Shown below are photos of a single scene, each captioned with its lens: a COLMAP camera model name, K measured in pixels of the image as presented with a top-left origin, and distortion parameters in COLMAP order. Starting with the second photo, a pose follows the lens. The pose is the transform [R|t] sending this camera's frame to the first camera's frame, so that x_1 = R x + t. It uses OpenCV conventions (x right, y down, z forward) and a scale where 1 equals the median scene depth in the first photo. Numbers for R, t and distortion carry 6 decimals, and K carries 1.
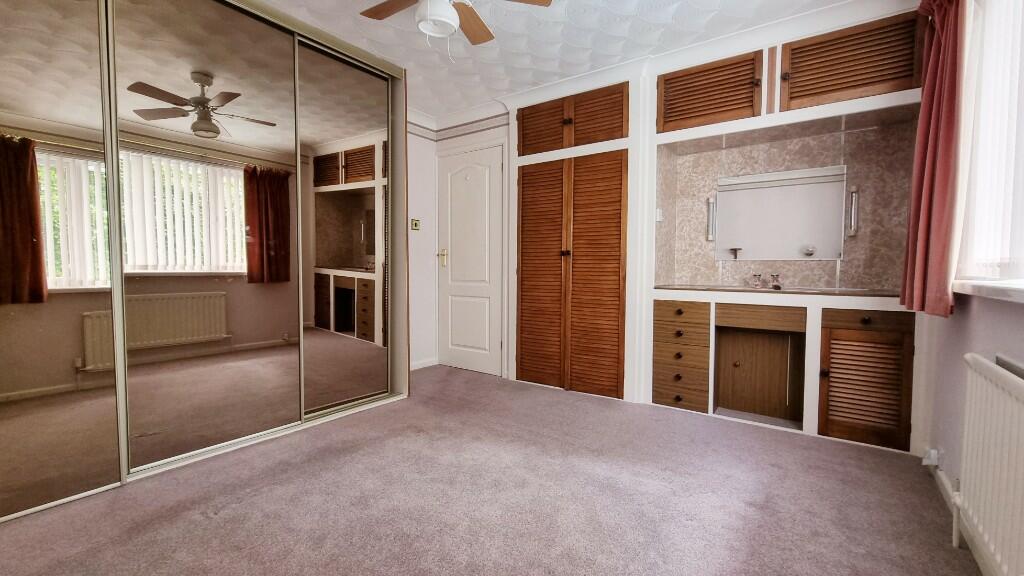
lens RADIAL K [[419.1, 0, 506.3], [0, 419.1, 289.9], [0, 0, 1]] dist [0.000608, -0.000599]
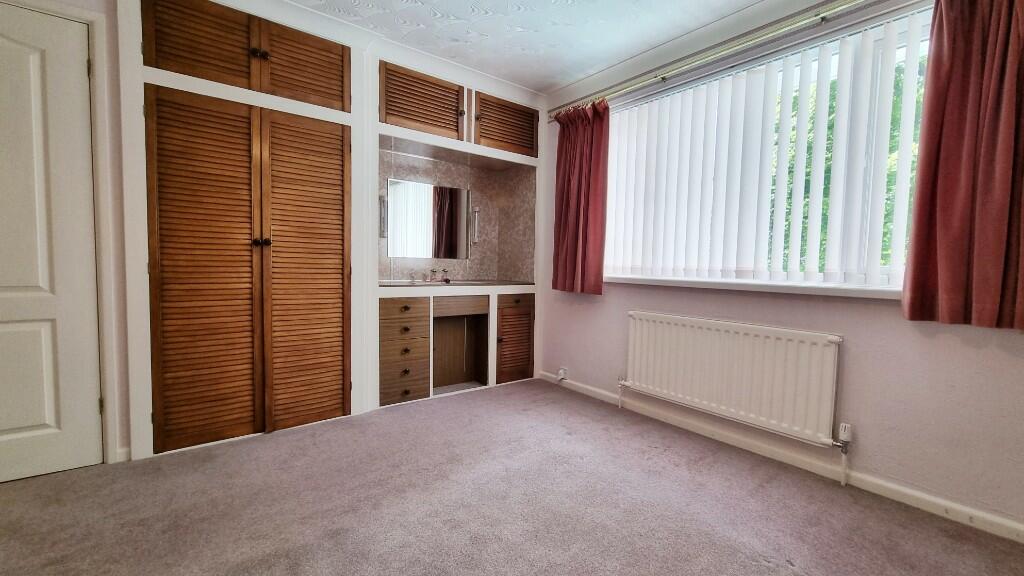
lens RADIAL K [[419.1, 0, 515.8], [0, 419.1, 290.3], [0, 0, 1]] dist [0.000608, -0.000599]
pose [[0.284242, -0.058238, 0.956982, -0.470775], [0.030036, 0.998204, 0.051826, -0.034319], [-0.958282, 0.014013, 0.285481, 0.439347]]
